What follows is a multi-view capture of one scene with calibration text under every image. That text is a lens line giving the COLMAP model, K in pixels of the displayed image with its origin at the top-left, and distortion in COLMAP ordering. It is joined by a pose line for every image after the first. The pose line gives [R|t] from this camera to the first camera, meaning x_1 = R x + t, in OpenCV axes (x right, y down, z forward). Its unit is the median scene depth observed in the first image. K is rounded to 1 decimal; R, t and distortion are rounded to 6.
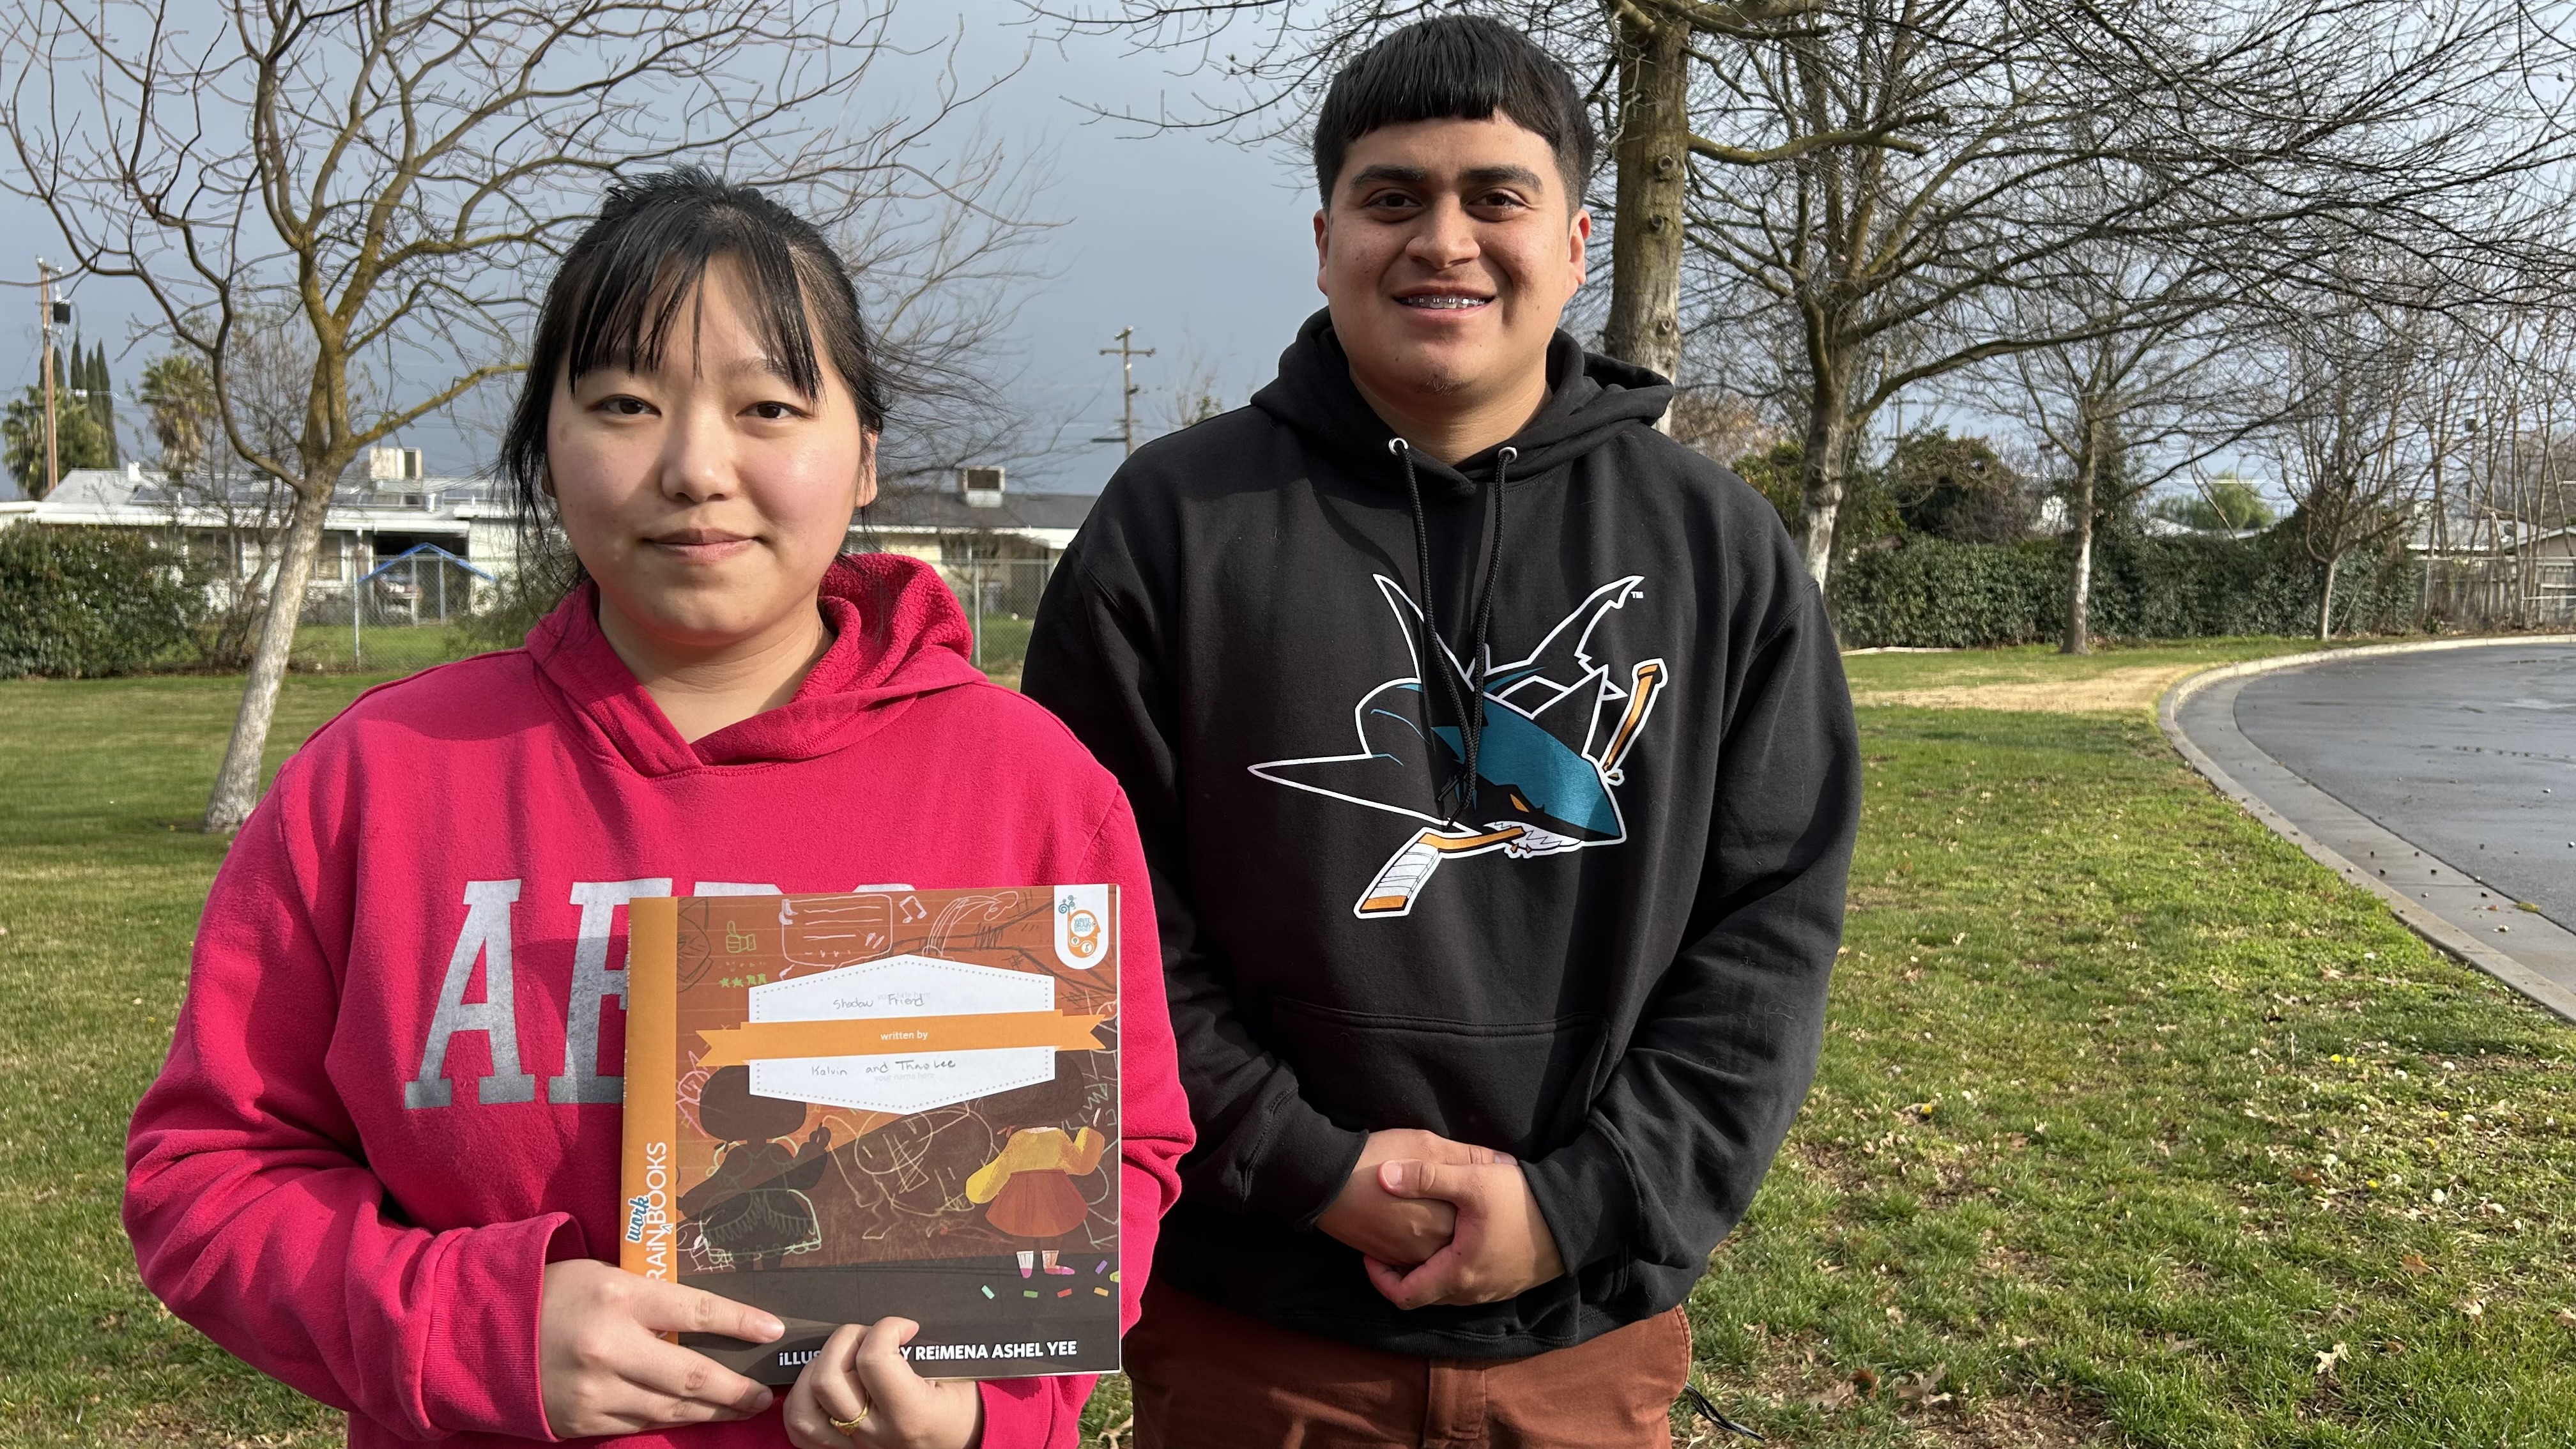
lens RADIAL K [[1910.3, 0, 1301.5], [0, 1910.3, 738.1], [0, 0, 1]] dist [0.054133, -0.057526]
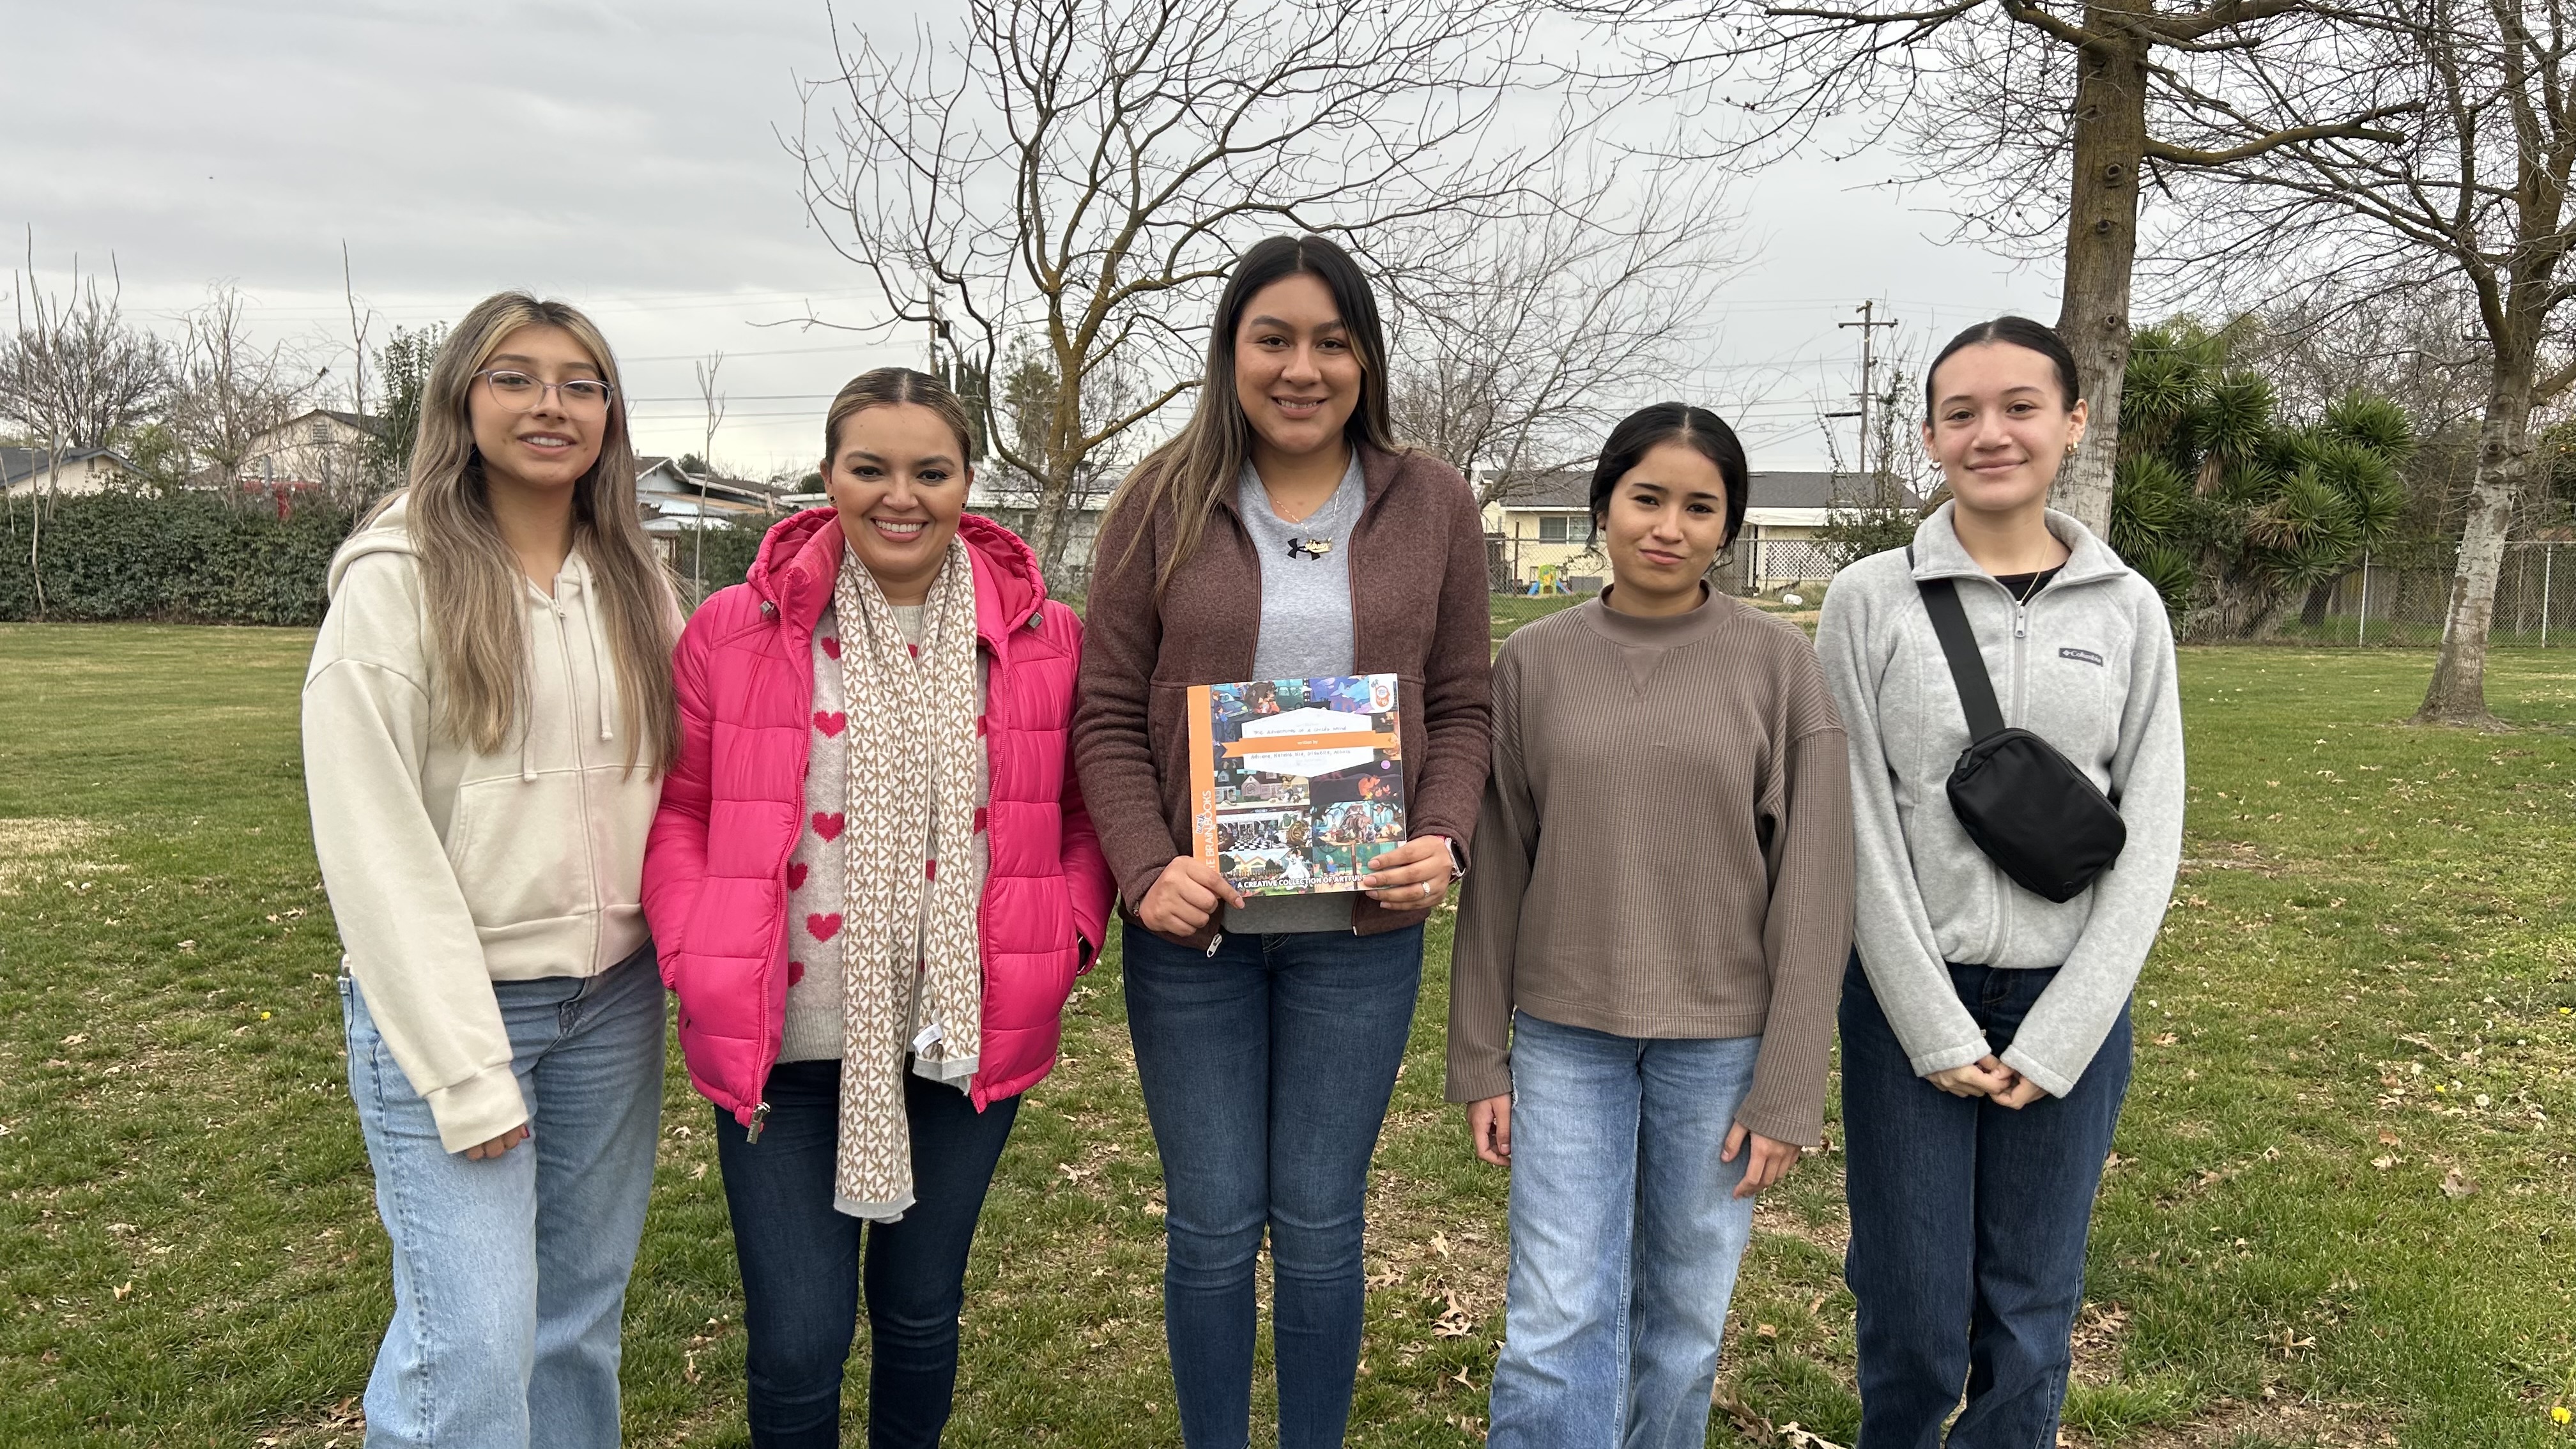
lens RADIAL K [[1909.9, 0, 1331.1], [0, 1909.9, 748.3], [0, 0, 1]] dist [0.058247, -0.066522]
pose [[0.931400, 0.044106, -0.361316, 0.051326], [-0.037857, 0.998986, 0.024359, 0.003562], [0.362024, -0.009010, 0.932125, -0.045775]]
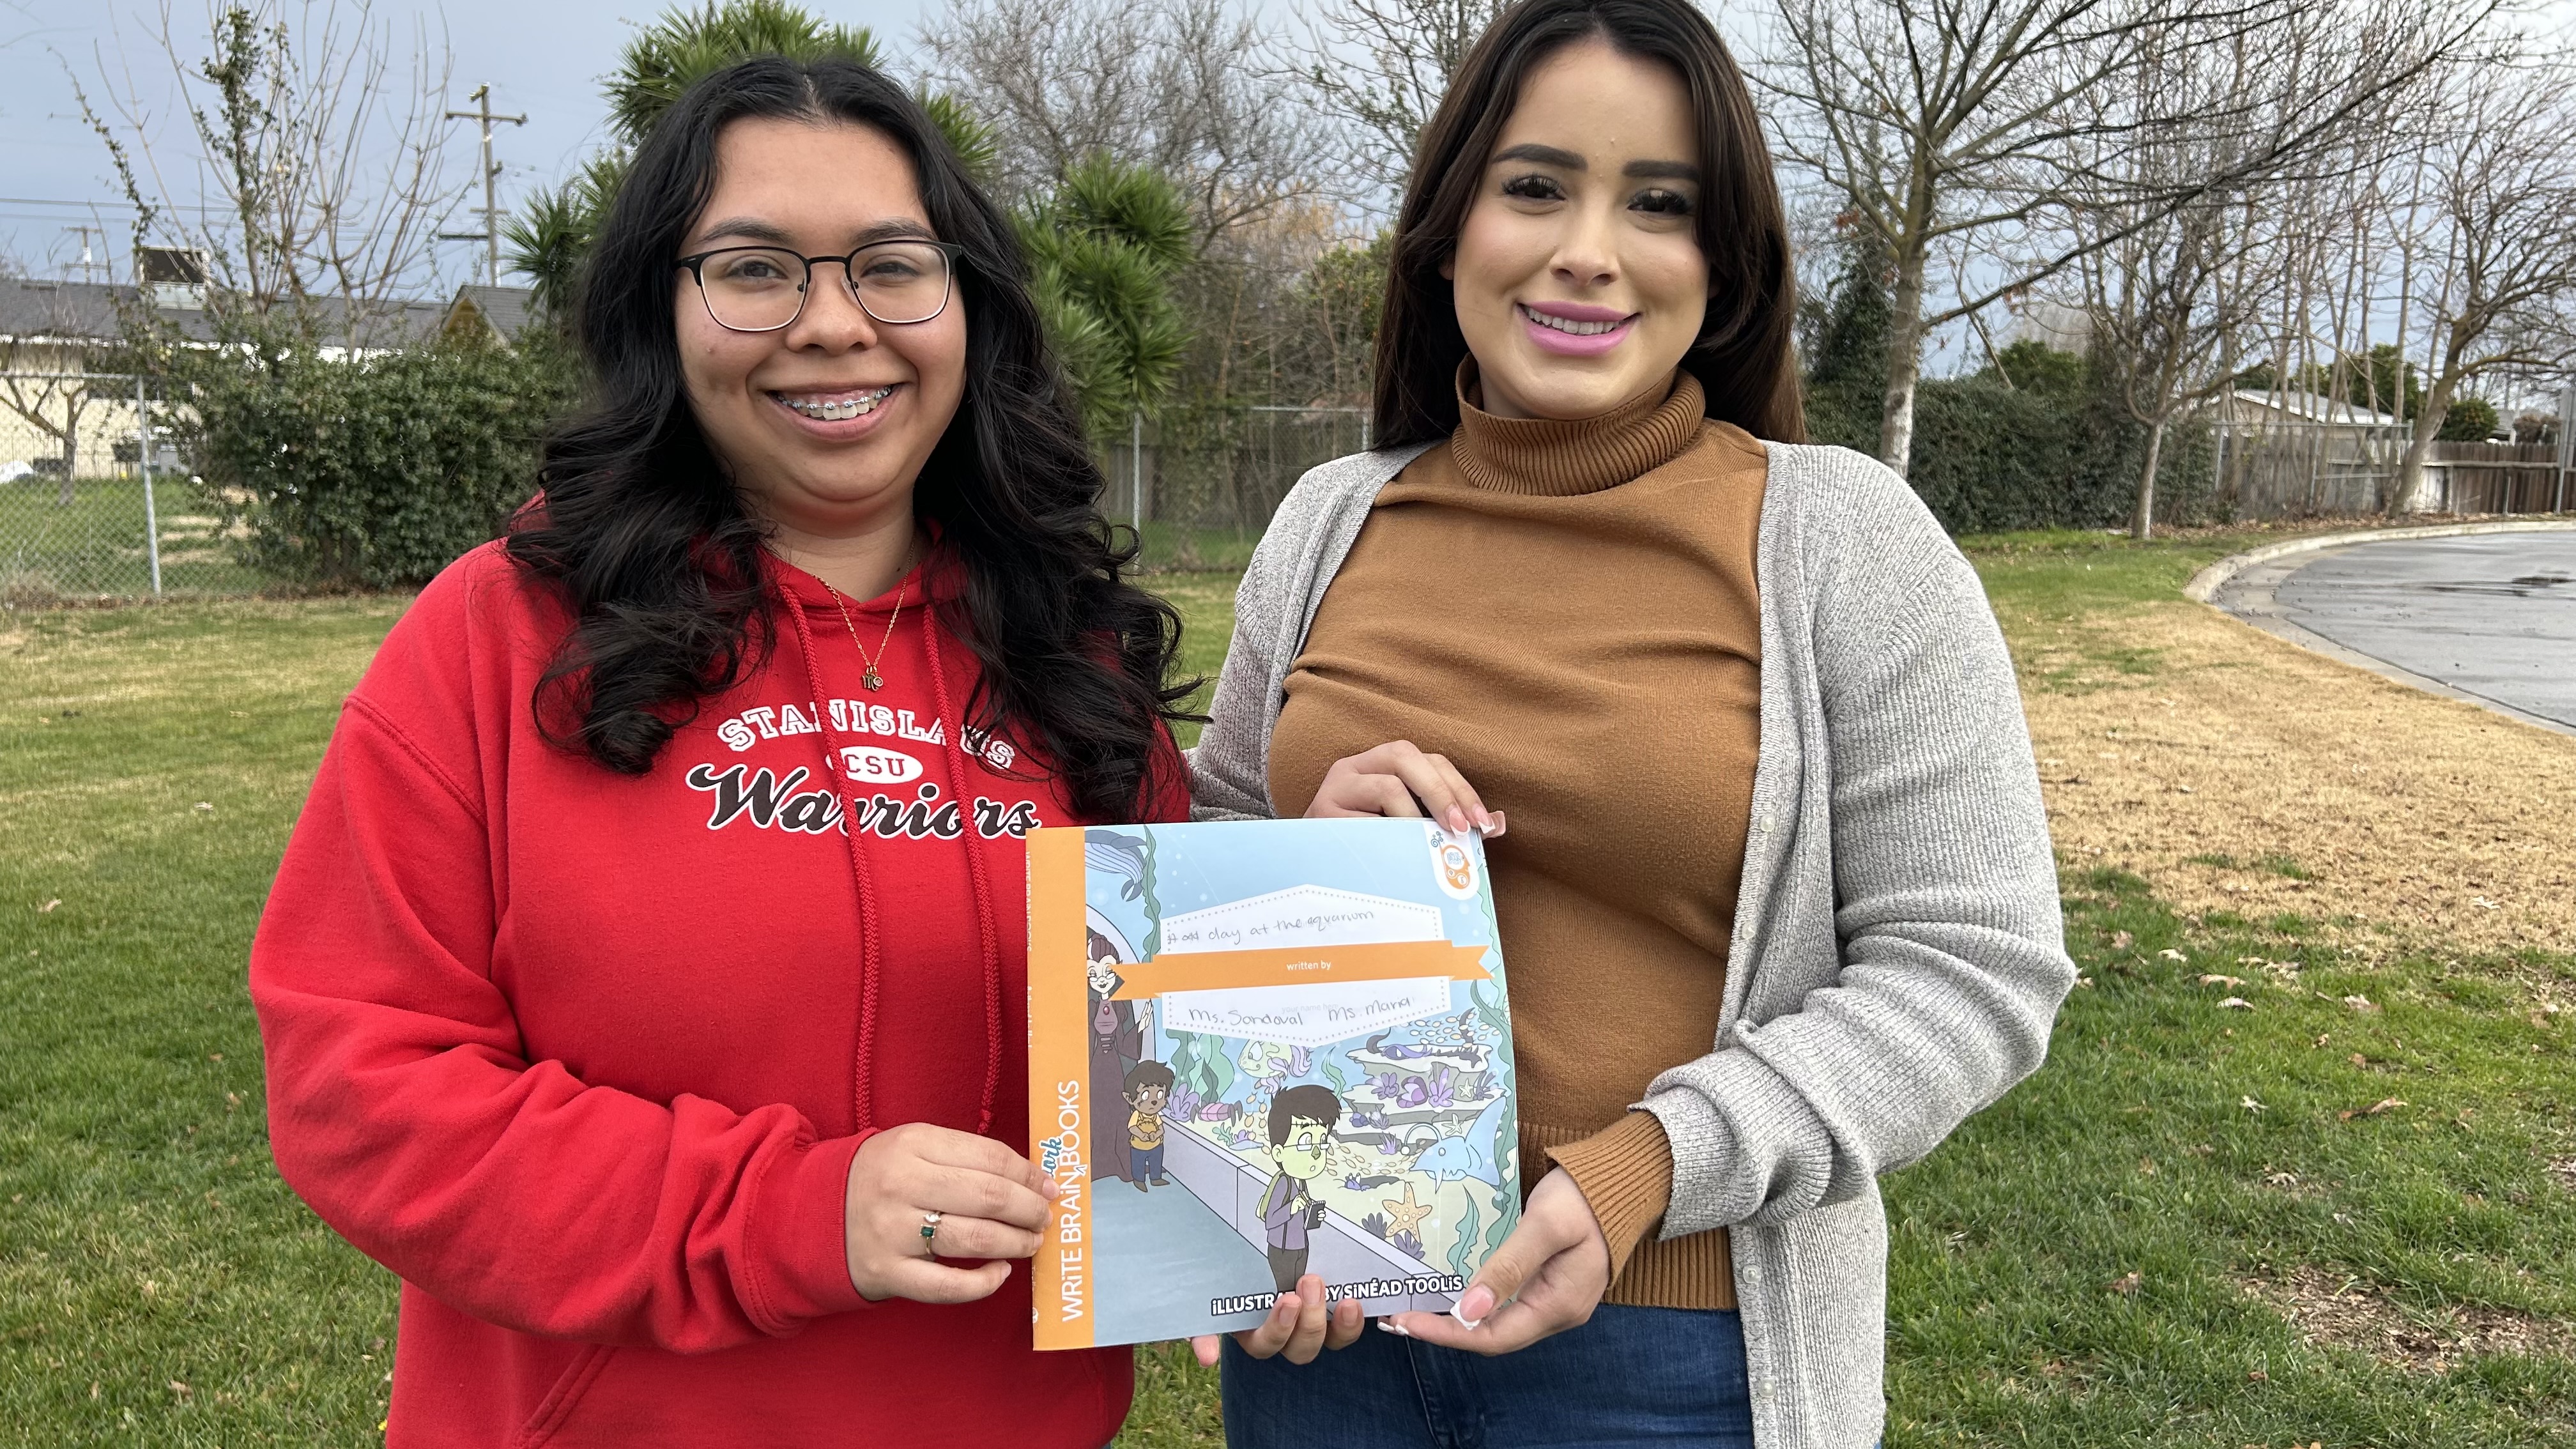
lens RADIAL K [[1910.3, 0, 1301.5], [0, 1910.3, 738.1], [0, 0, 1]] dist [0.054133, -0.057526]
pose [[0.971059, -0.022193, 0.237805, 0.093508], [0.005149, 0.997388, 0.072053, -0.043141], [-0.238782, -0.068743, 0.968637, 0.551827]]
